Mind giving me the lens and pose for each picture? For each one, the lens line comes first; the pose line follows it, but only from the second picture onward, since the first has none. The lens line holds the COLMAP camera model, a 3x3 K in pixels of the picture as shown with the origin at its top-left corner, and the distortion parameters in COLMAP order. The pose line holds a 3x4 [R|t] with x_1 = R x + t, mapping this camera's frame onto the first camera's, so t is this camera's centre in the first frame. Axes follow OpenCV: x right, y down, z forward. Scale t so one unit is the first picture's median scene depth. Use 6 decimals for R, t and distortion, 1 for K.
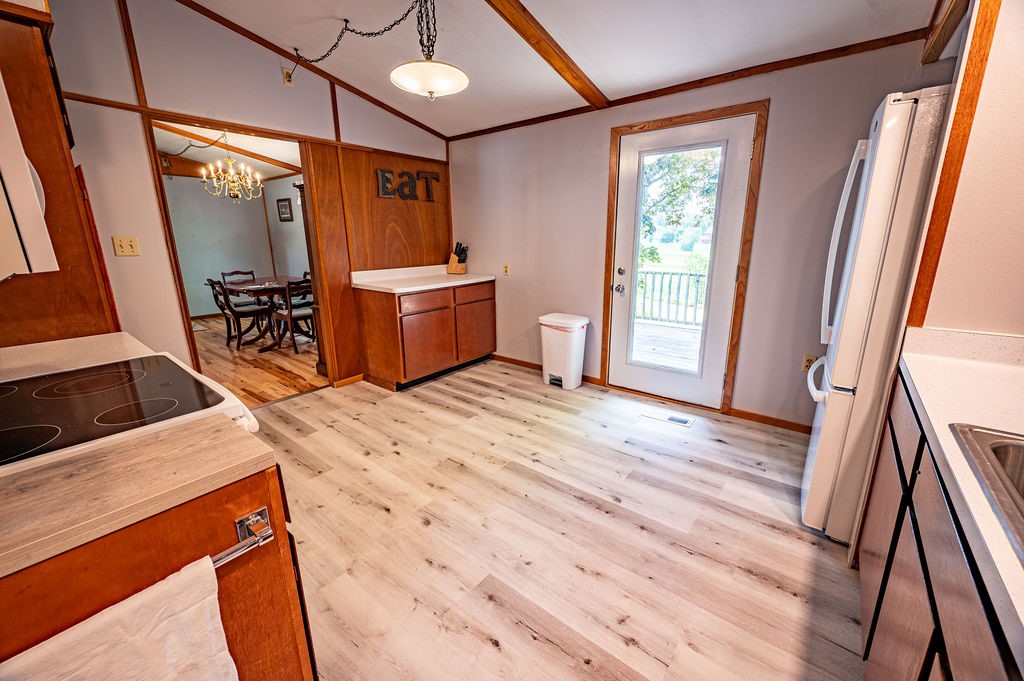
lens RADIAL K [[403.5, 0, 513.8], [0, 403.5, 334.8], [0, 0, 1]] dist [-0.001816, -0.000121]
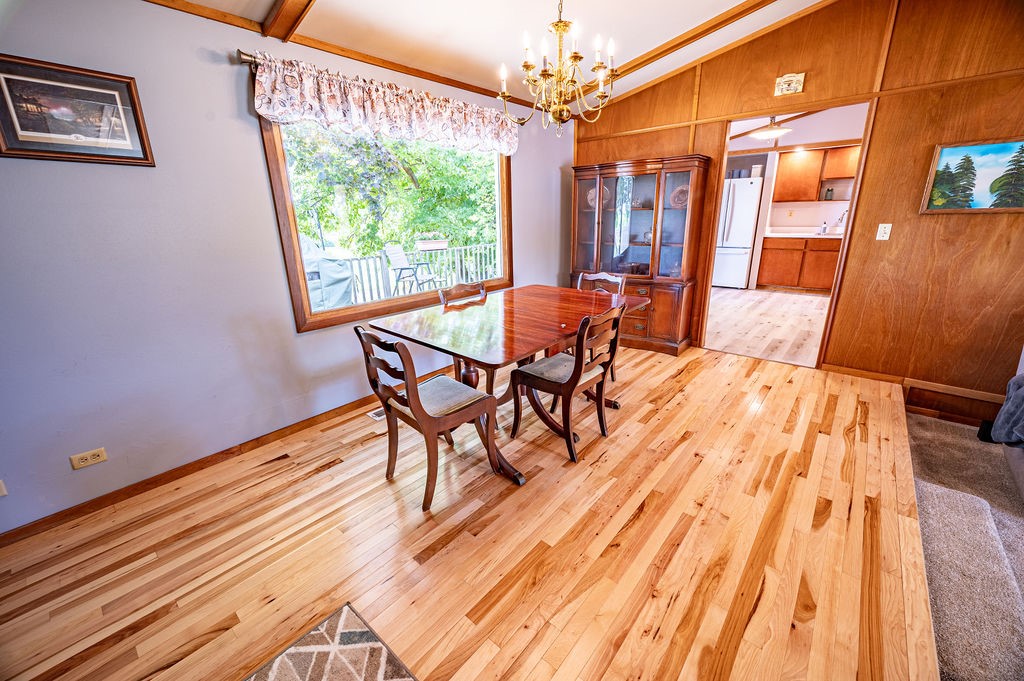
lens RADIAL K [[403.5, 0, 511.8], [0, 403.5, 335.9], [0, 0, 1]] dist [-0.001816, -0.000121]
pose [[0.046108, -0.285396, 0.957300, -1.068394], [0.257852, 0.929243, 0.264612, -0.229274], [-0.965084, 0.234641, 0.116435, 0.957998]]
